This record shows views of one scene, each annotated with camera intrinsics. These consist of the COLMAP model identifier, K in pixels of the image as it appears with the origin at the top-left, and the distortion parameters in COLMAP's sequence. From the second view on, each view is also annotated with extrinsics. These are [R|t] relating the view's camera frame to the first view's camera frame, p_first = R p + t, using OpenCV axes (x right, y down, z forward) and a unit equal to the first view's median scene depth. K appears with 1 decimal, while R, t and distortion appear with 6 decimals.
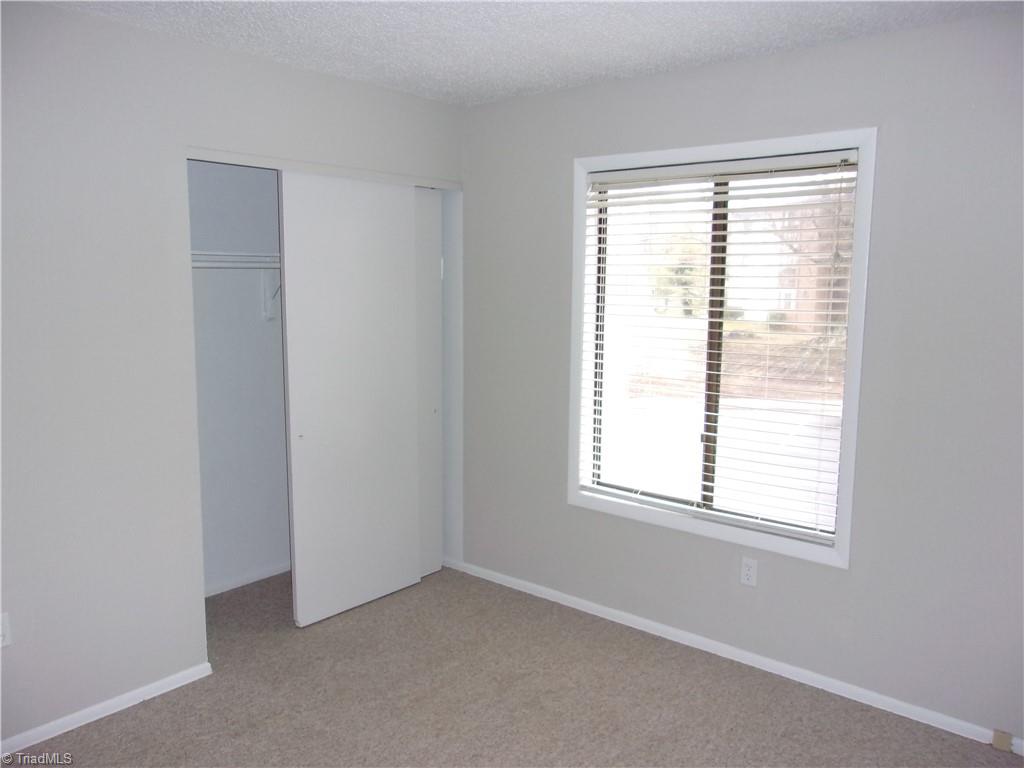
lens RADIAL K [[805.5, 0, 511.0], [0, 805.5, 391.7], [0, 0, 1]] dist [-0.015768, 0.049281]
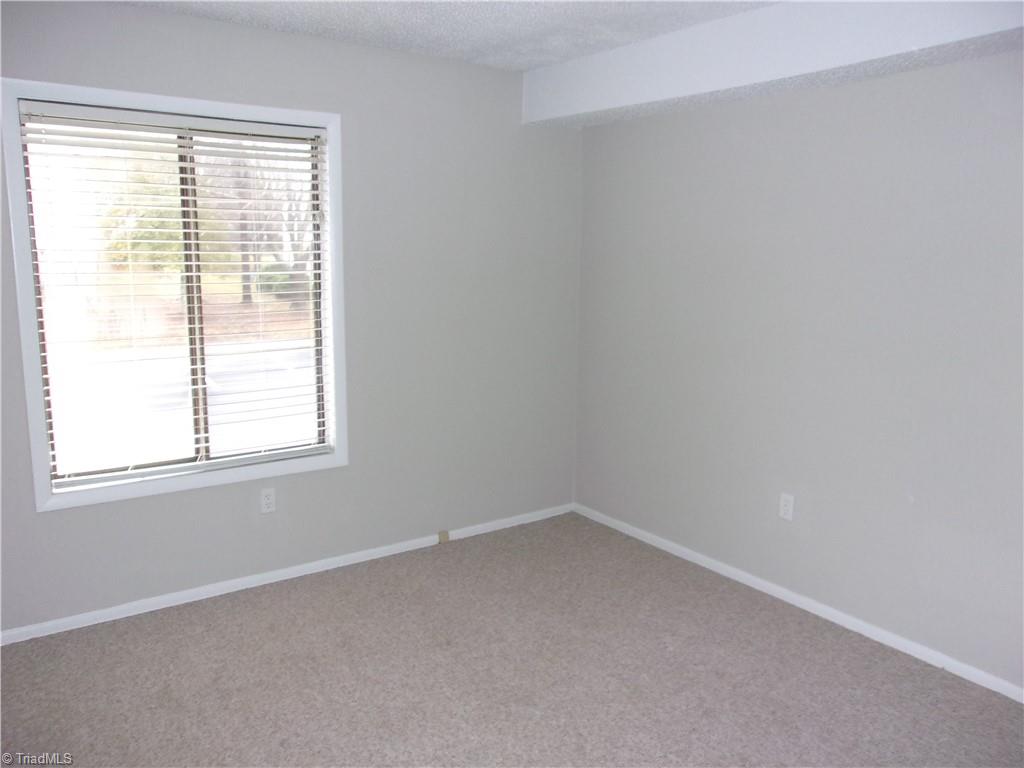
lens RADIAL K [[805.5, 0, 511.1], [0, 805.5, 380.3], [0, 0, 1]] dist [-0.015768, 0.049281]
pose [[0.261865, -0.168160, 0.950342, -0.635404], [0.129970, 0.981878, 0.137927, -0.046282], [-0.956313, 0.087398, 0.278975, 0.355778]]
